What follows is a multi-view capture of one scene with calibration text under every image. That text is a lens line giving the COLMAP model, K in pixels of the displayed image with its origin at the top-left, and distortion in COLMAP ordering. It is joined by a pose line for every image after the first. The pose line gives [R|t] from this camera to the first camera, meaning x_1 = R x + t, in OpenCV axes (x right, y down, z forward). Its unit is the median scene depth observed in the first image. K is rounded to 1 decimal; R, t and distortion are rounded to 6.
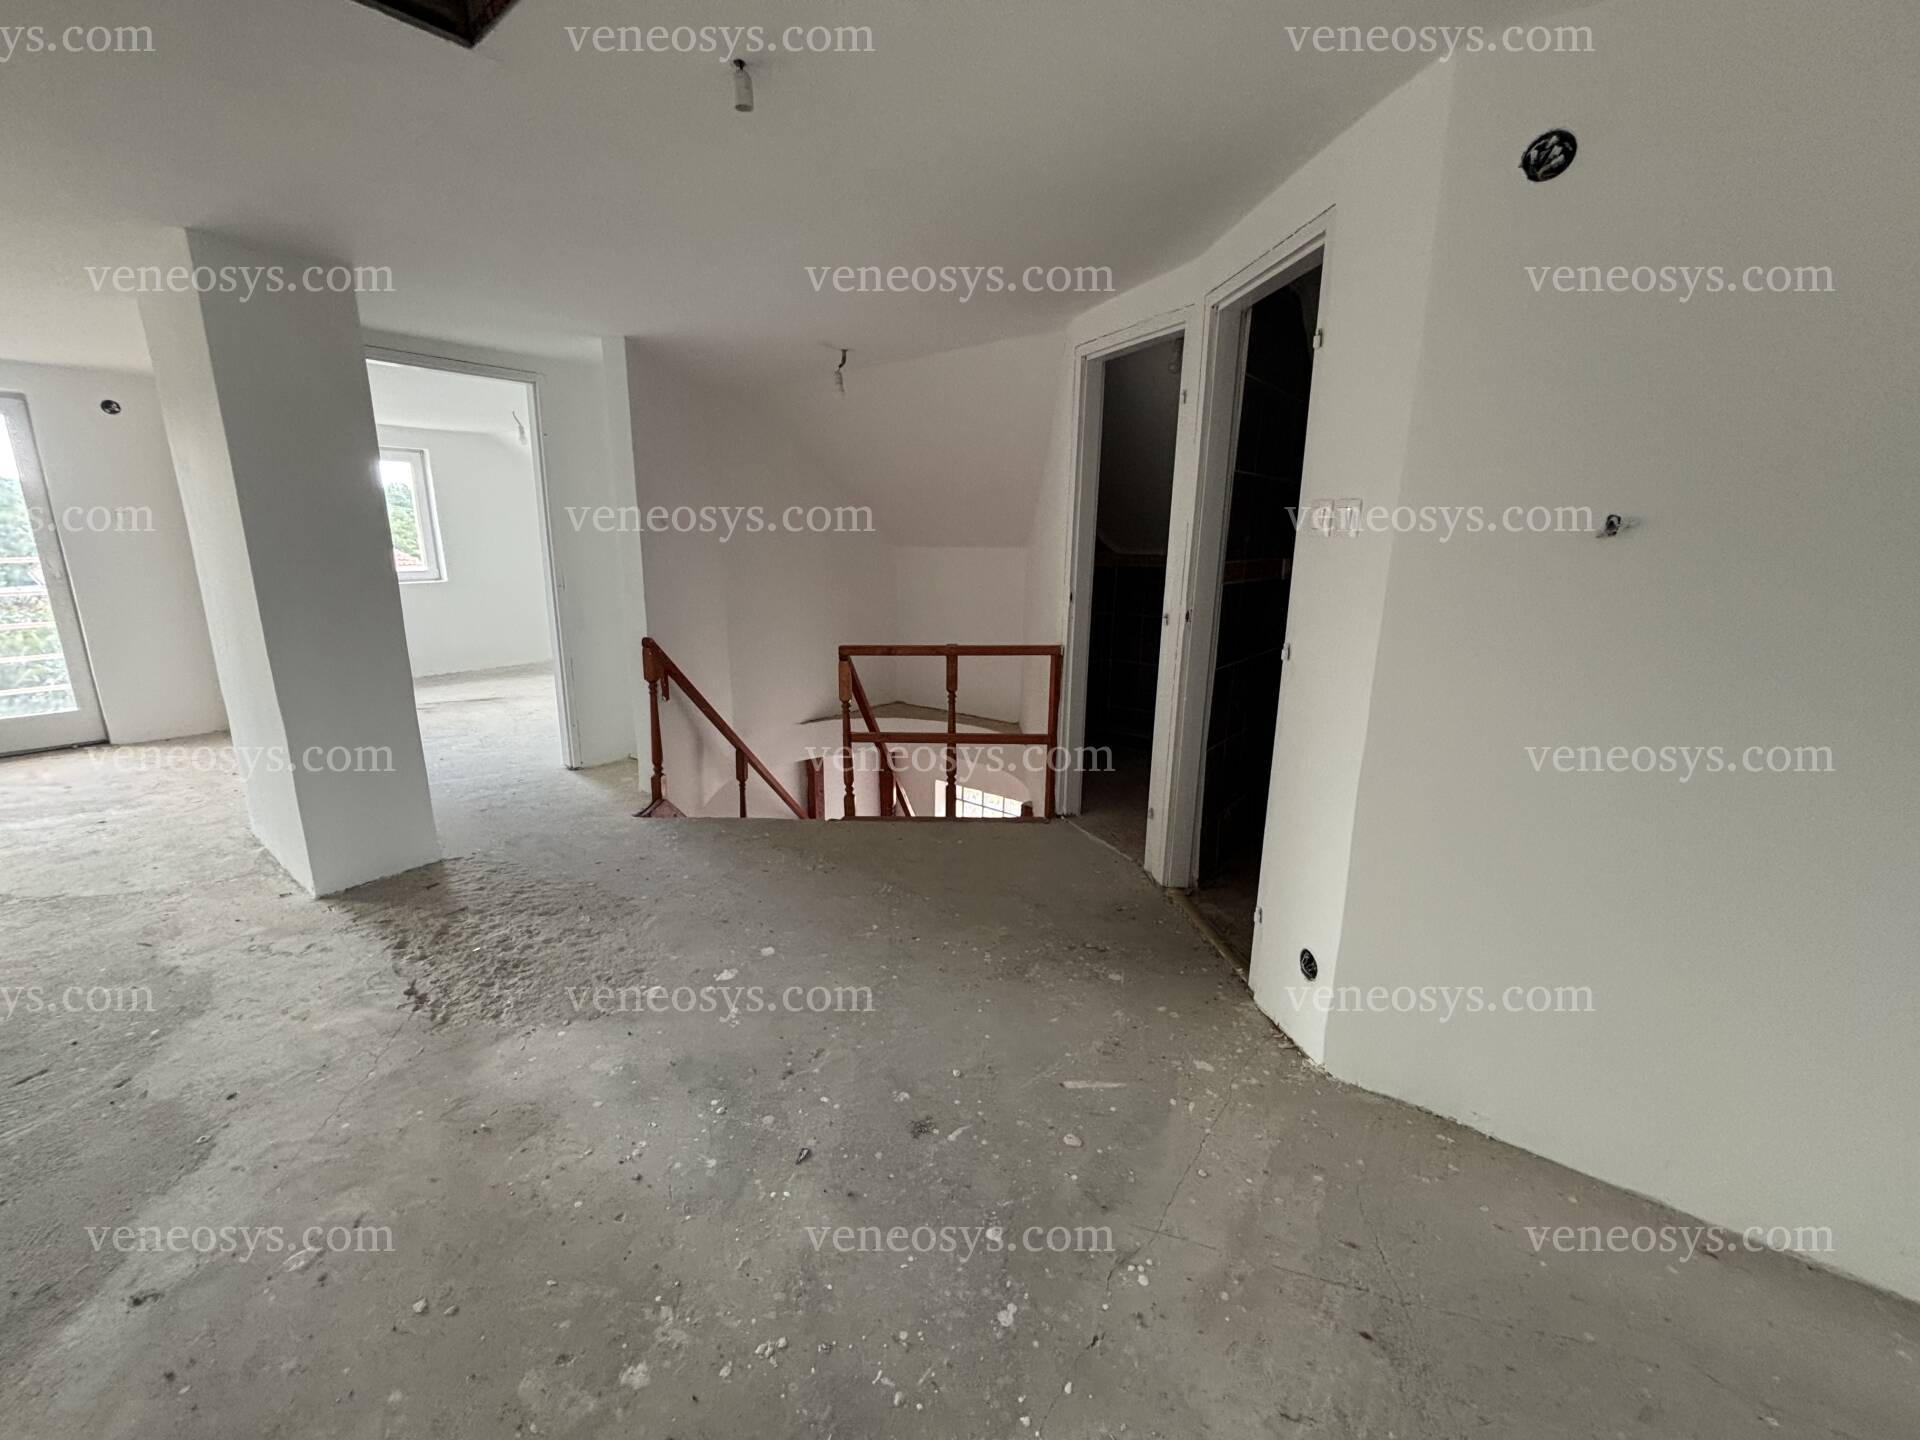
lens RADIAL K [[790.3, 0, 960.0], [0, 790.3, 720.0], [0, 0, 1]] dist [-0.000228, -0.000012]
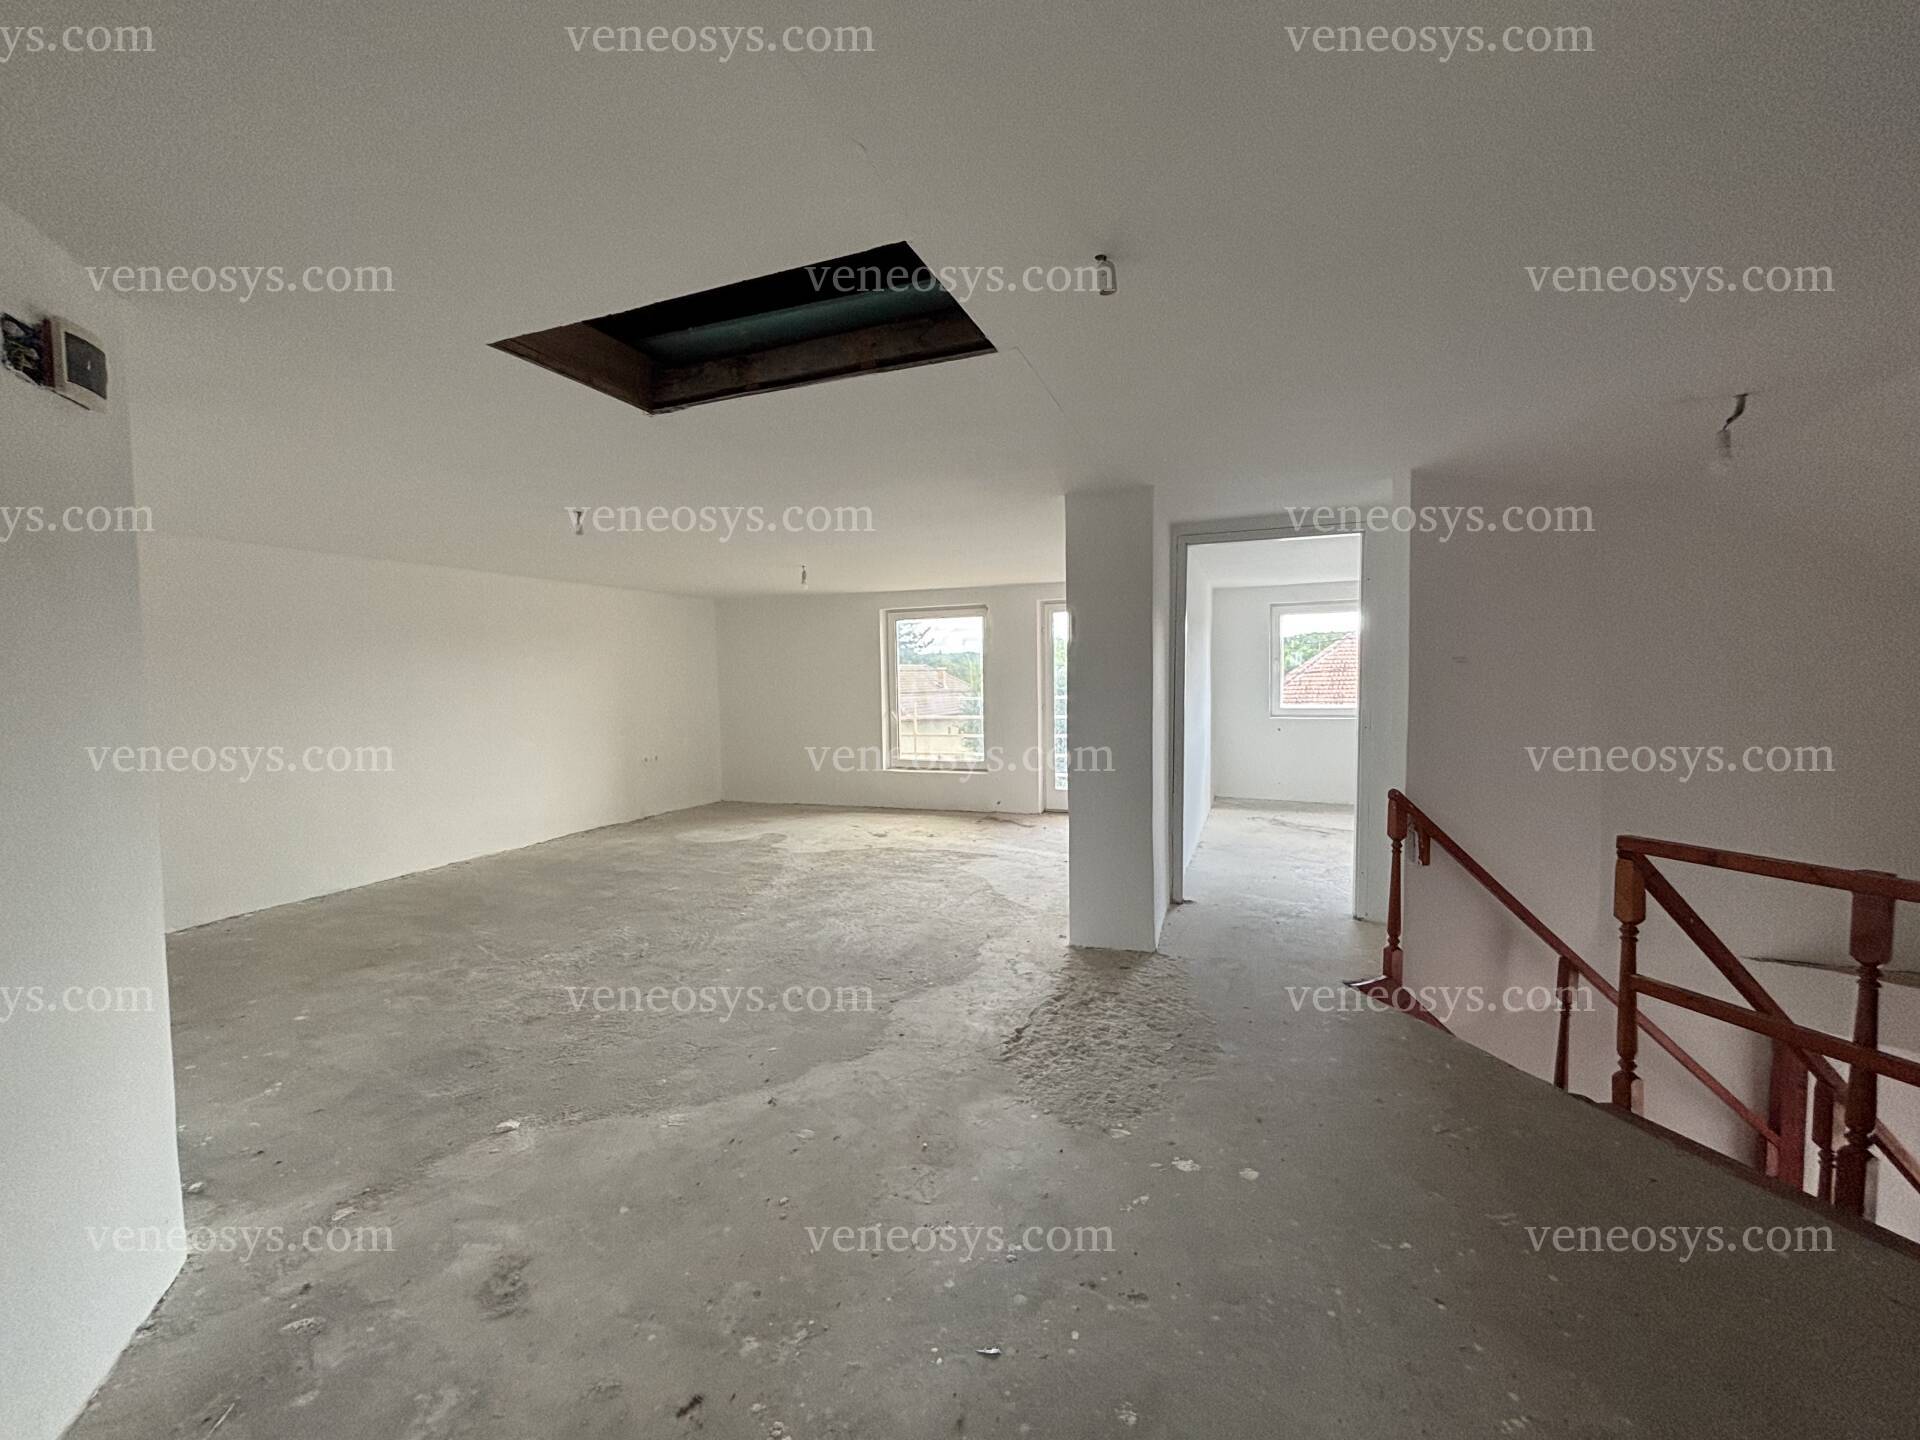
lens RADIAL K [[790.3, 0, 960.0], [0, 790.3, 720.0], [0, 0, 1]] dist [-0.000228, -0.000012]
pose [[0.302280, 0.041975, -0.952295, 0.398773], [-0.198753, 0.979848, -0.019900, -0.088314], [0.932268, 0.195286, 0.304531, 0.346799]]
